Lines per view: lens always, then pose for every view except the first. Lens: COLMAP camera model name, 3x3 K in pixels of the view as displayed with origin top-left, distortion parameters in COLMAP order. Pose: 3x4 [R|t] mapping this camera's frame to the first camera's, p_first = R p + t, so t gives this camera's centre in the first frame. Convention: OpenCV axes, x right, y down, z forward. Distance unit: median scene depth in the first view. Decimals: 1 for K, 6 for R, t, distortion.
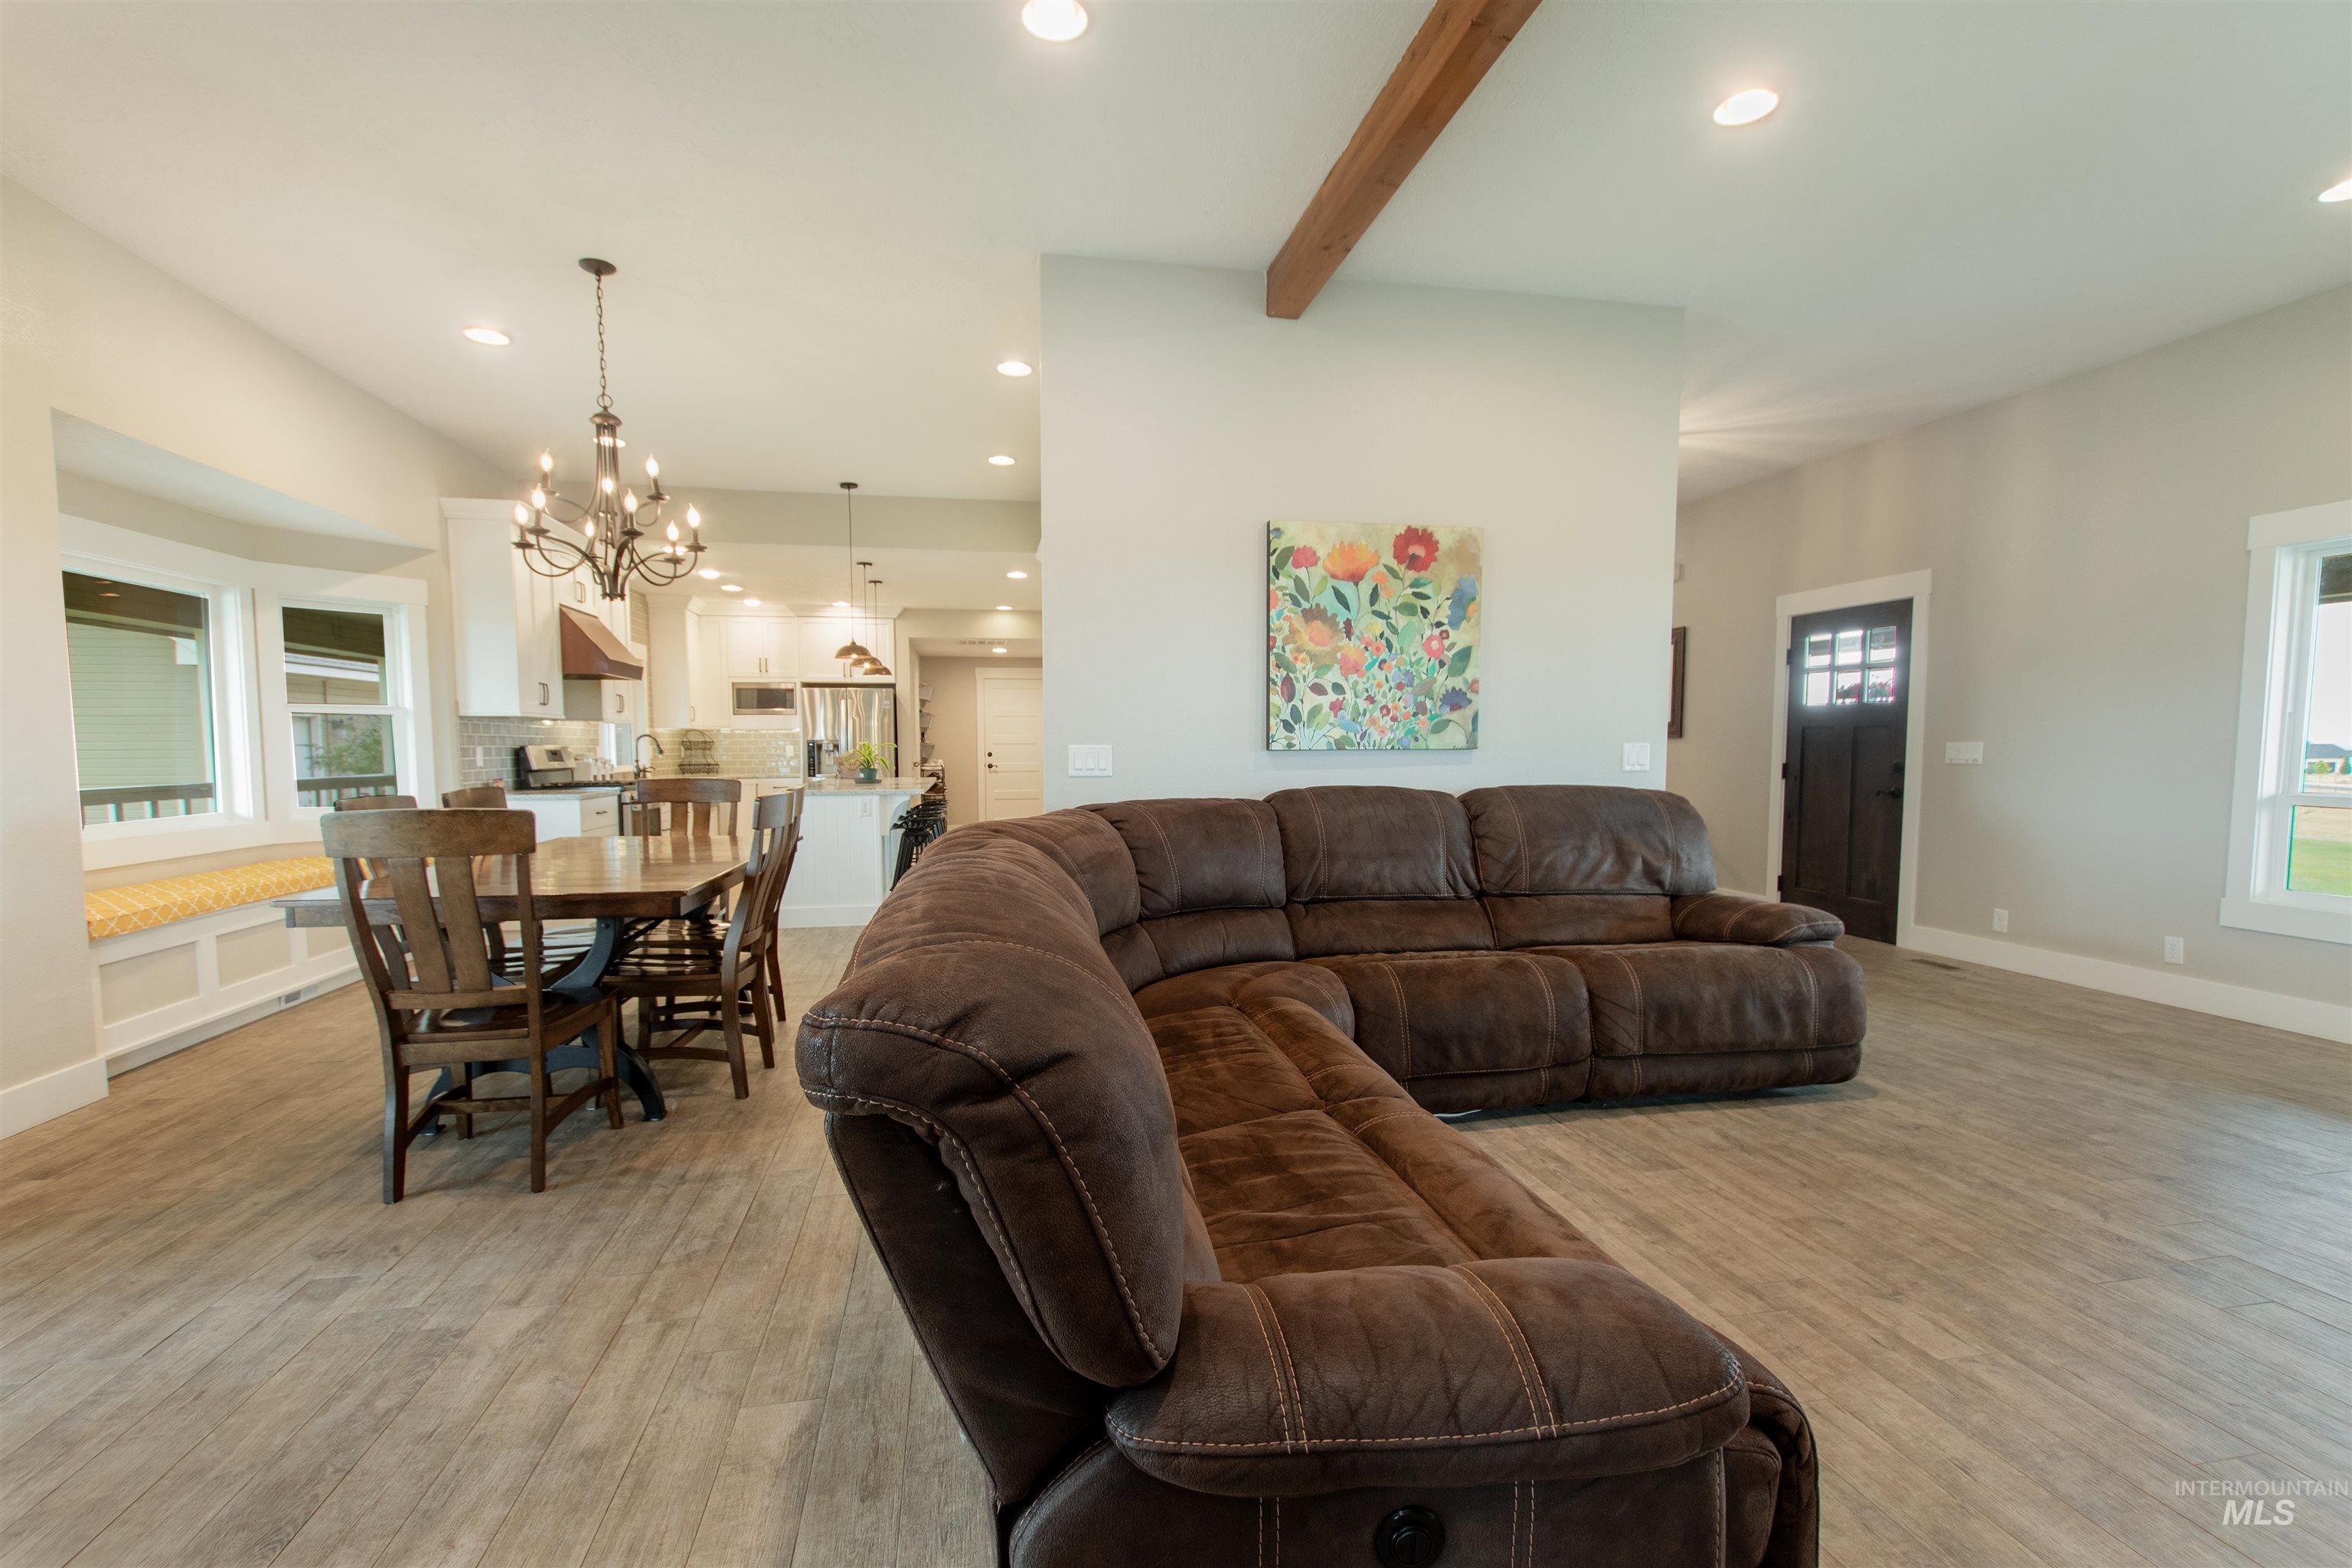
lens RADIAL K [[1038.3, 0, 1173.2], [0, 1038.3, 818.9], [0, 0, 1]] dist [0.007149, -0.004993]
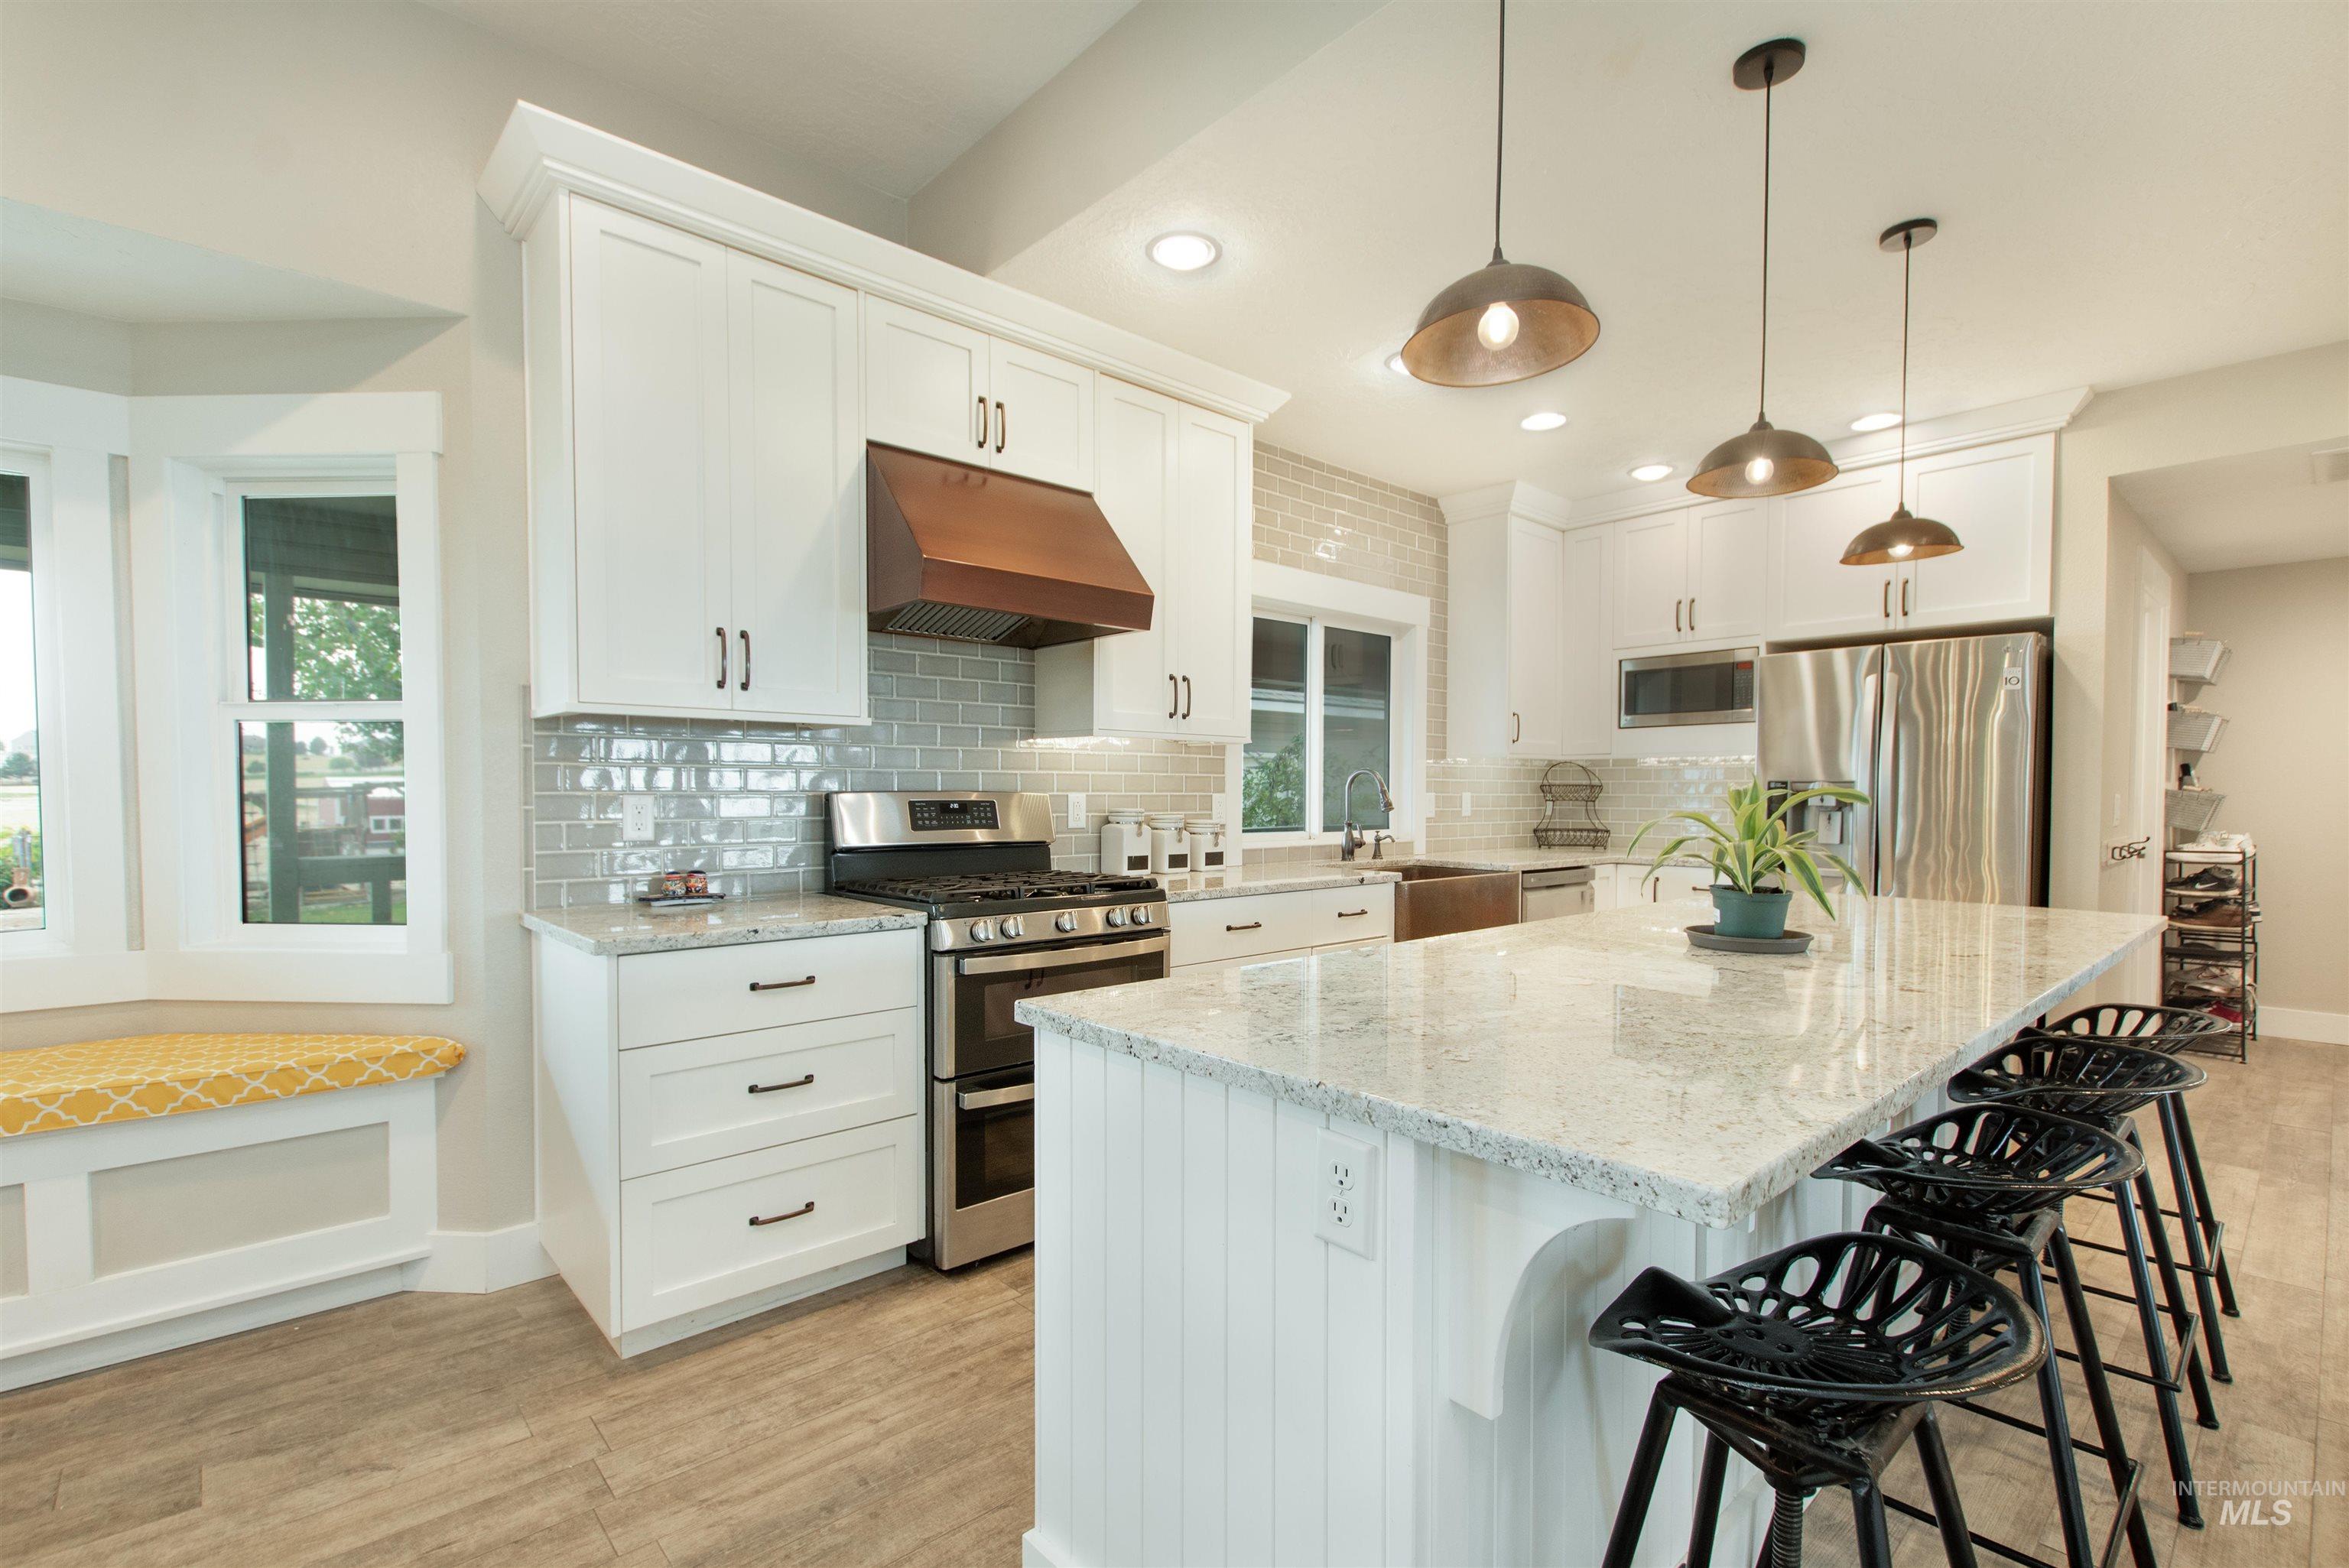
lens RADIAL K [[1036.9, 0, 1163.0], [0, 1036.9, 834.3], [0, 0, 1]] dist [0.007149, -0.004993]
pose [[0.503226, 0.041549, -0.863155, -0.299546], [-0.065977, 0.997775, 0.009564, -0.109010], [0.861632, 0.052136, 0.504848, 1.489179]]
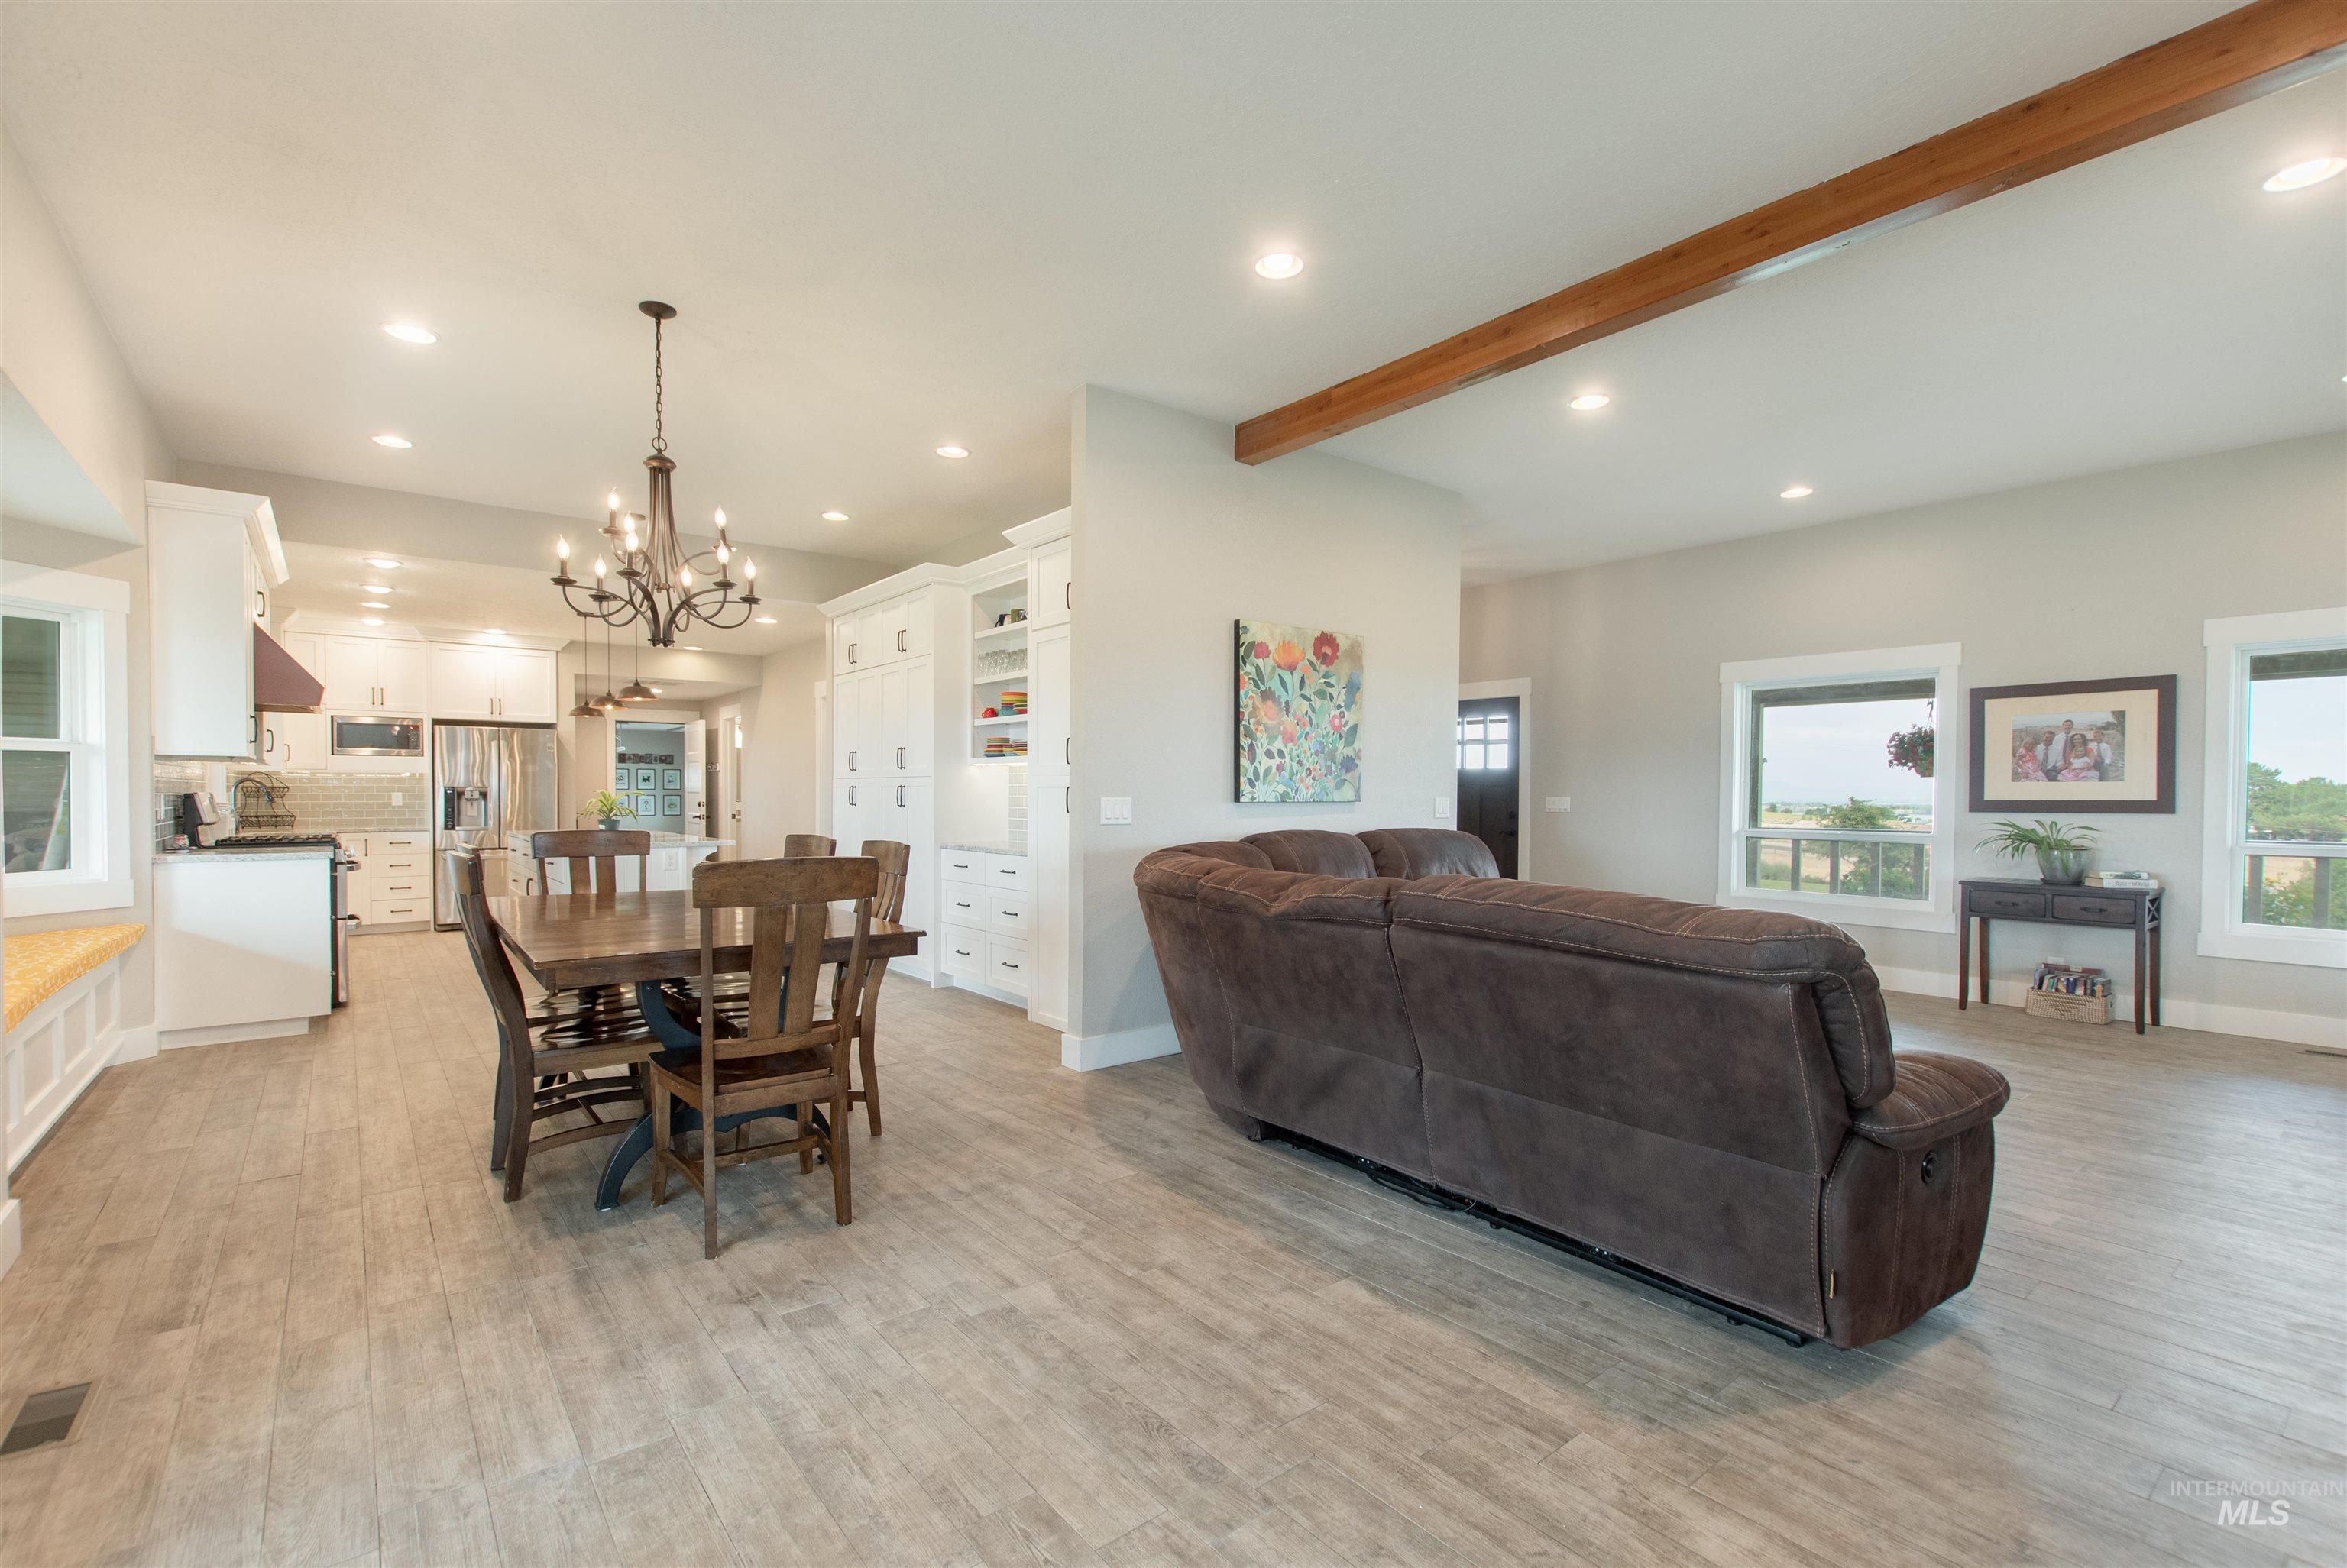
lens RADIAL K [[1043.0, 0, 1170.9], [0, 1043.0, 805.5], [0, 0, 1]] dist [0.001643, -0.001343]
pose [[0.890837, 0.001227, 0.454322, -0.536135], [0.026137, 0.998202, -0.053945, 0.002943], [-0.453571, 0.059931, 0.889203, -0.069041]]
